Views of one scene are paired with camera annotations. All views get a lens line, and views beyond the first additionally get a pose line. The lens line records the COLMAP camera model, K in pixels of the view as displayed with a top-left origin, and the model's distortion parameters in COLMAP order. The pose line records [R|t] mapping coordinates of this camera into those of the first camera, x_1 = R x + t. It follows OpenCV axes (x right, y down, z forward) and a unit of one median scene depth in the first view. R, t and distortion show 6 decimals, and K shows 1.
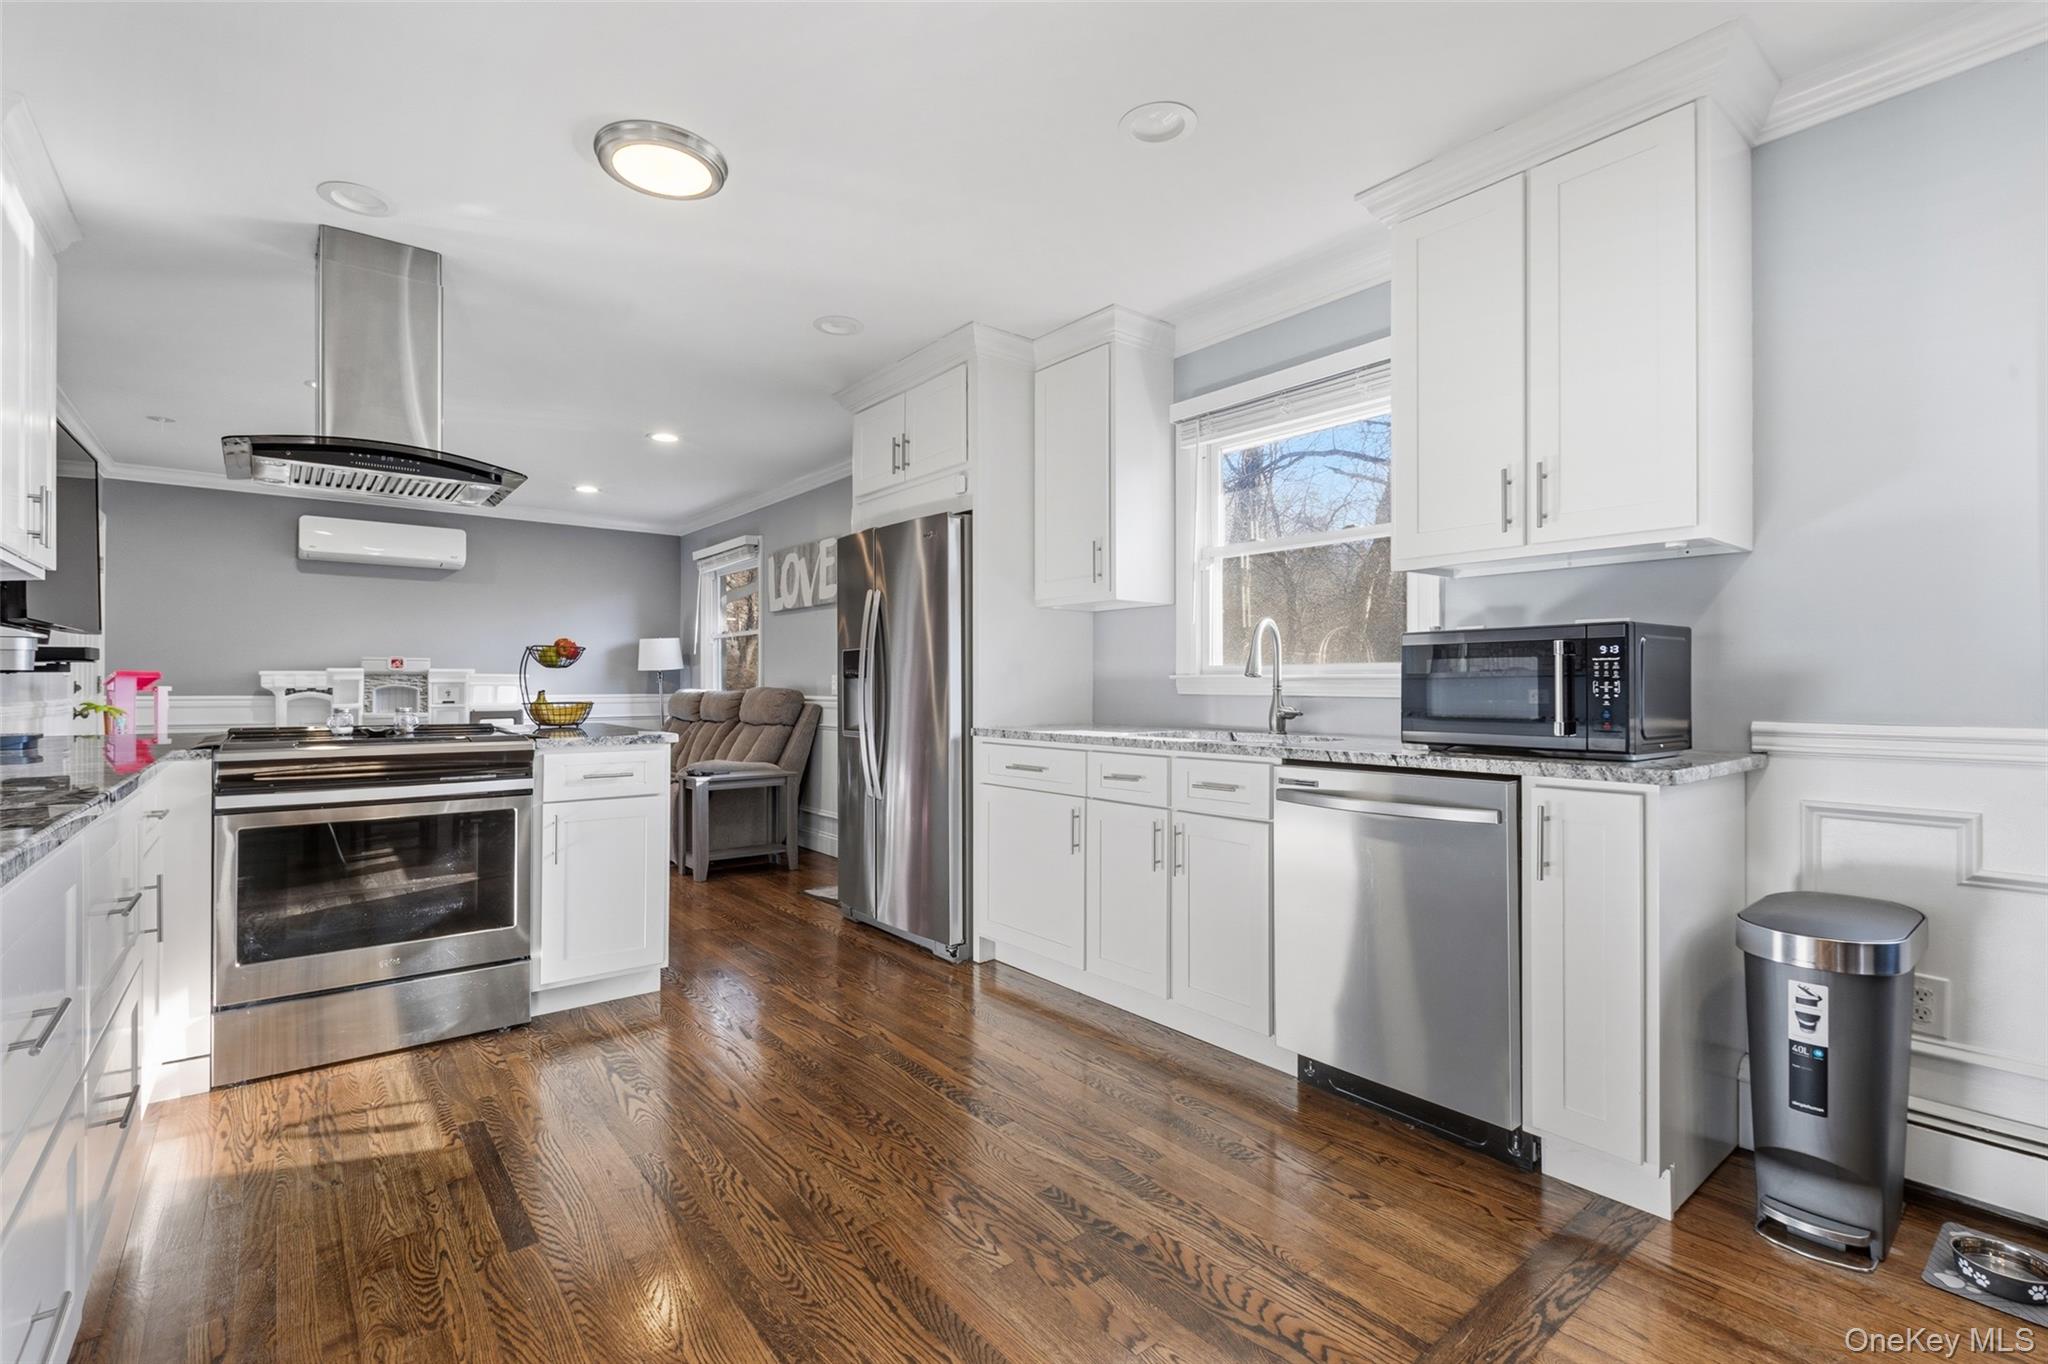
lens RADIAL K [[925.1, 0, 1024.0], [0, 925.1, 682.0], [0, 0, 1]] dist [-0.002160, -0.000215]
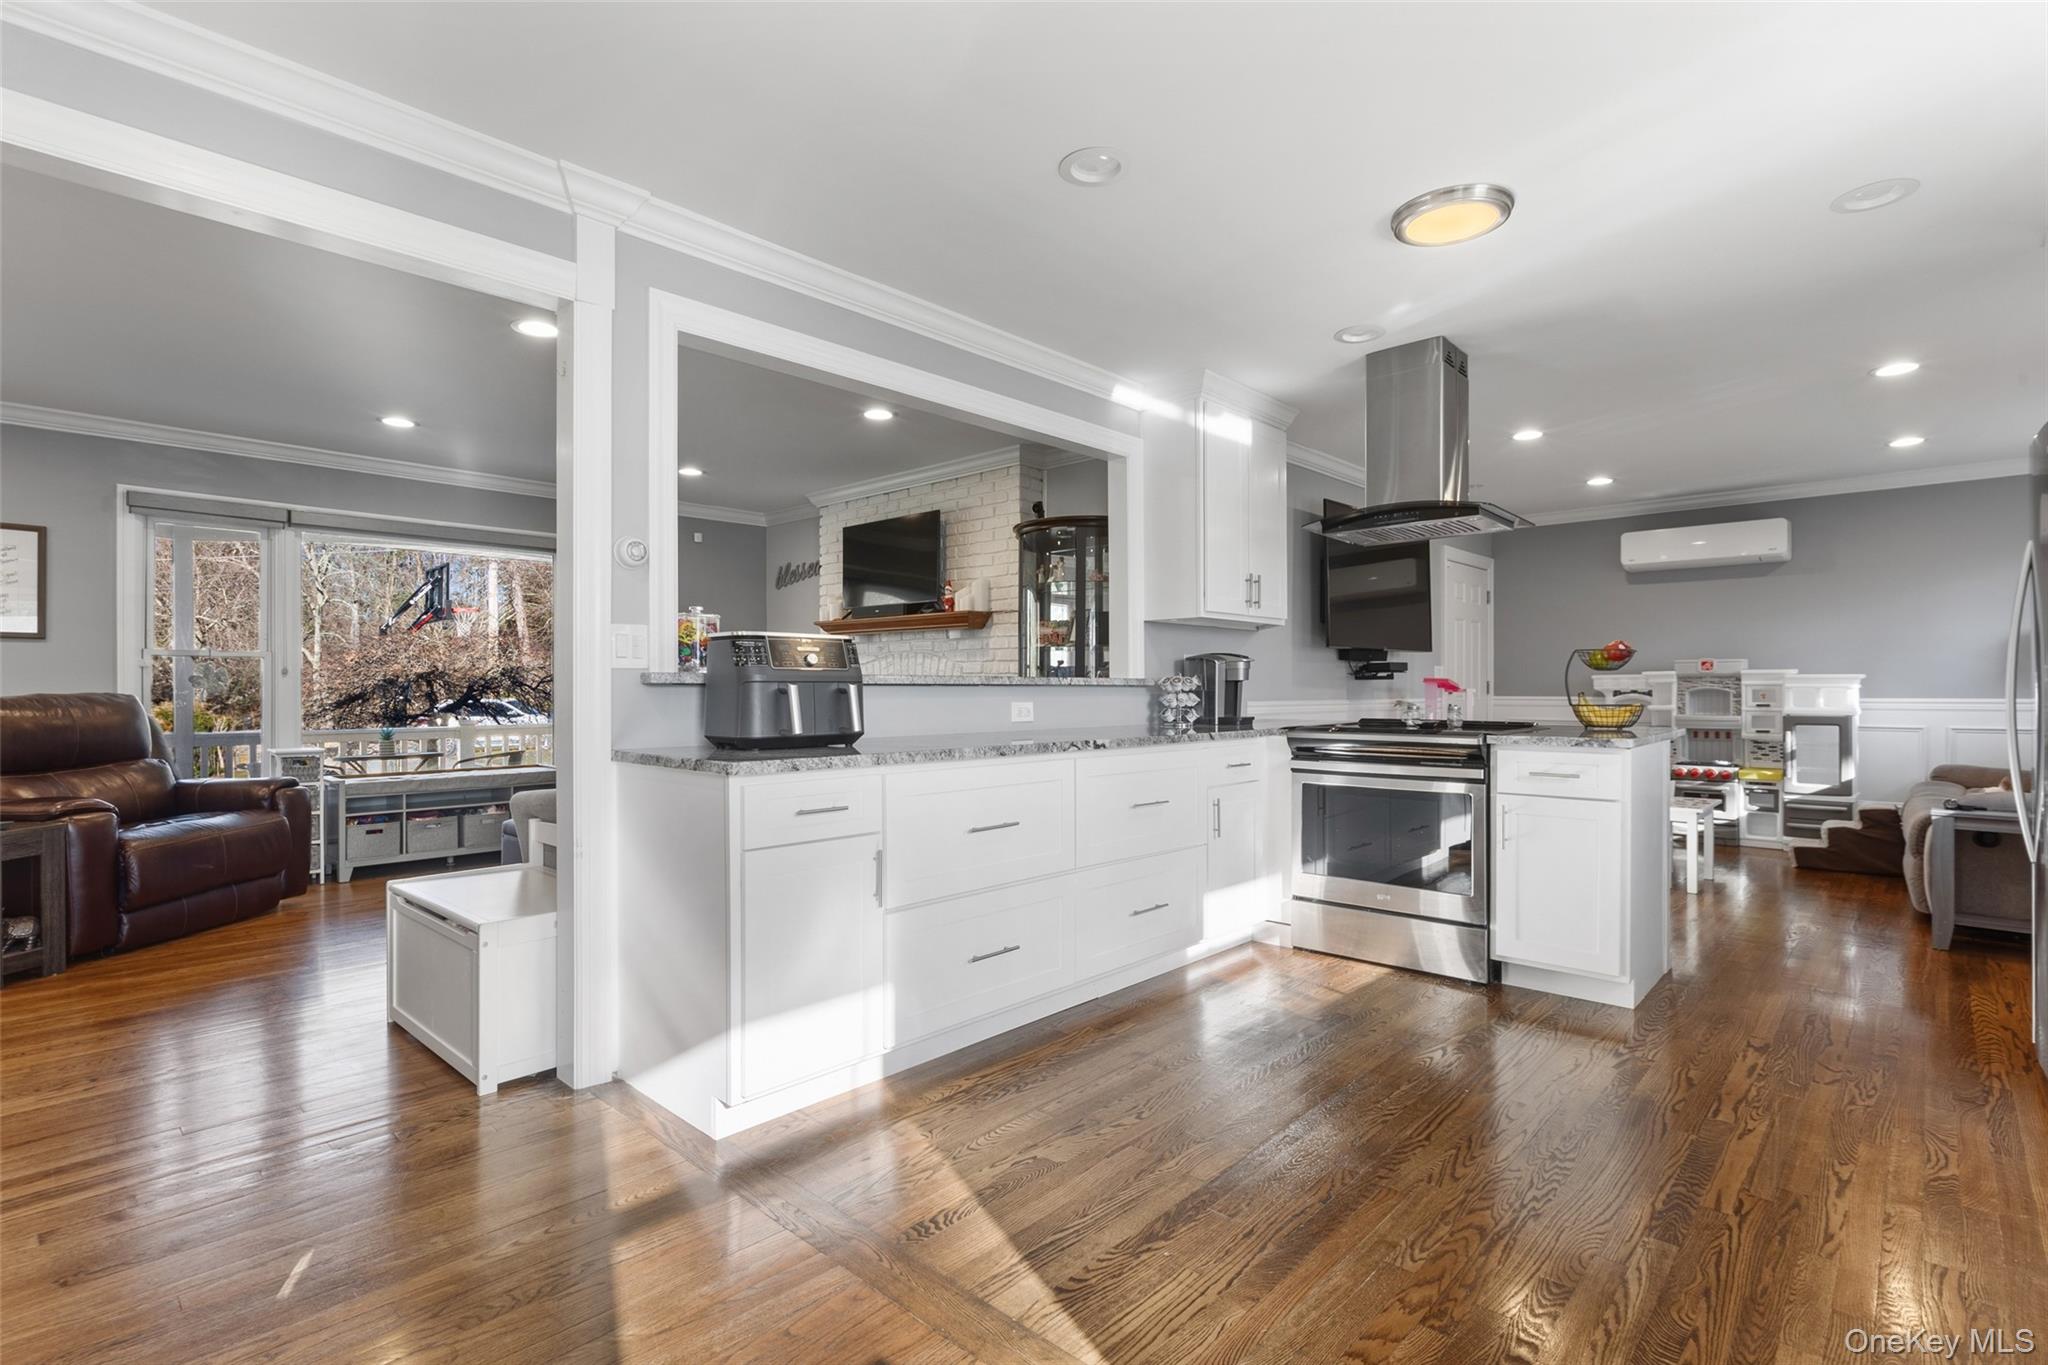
lens RADIAL K [[971.1, 0, 1024.0], [0, 971.1, 682.5], [0, 0, 1]] dist [-0.001374, -0.000161]
pose [[0.152023, -0.004038, -0.988369, 0.514706], [0.004175, 0.999985, -0.003443, -0.003055], [0.988368, -0.003603, 0.152038, 0.231047]]
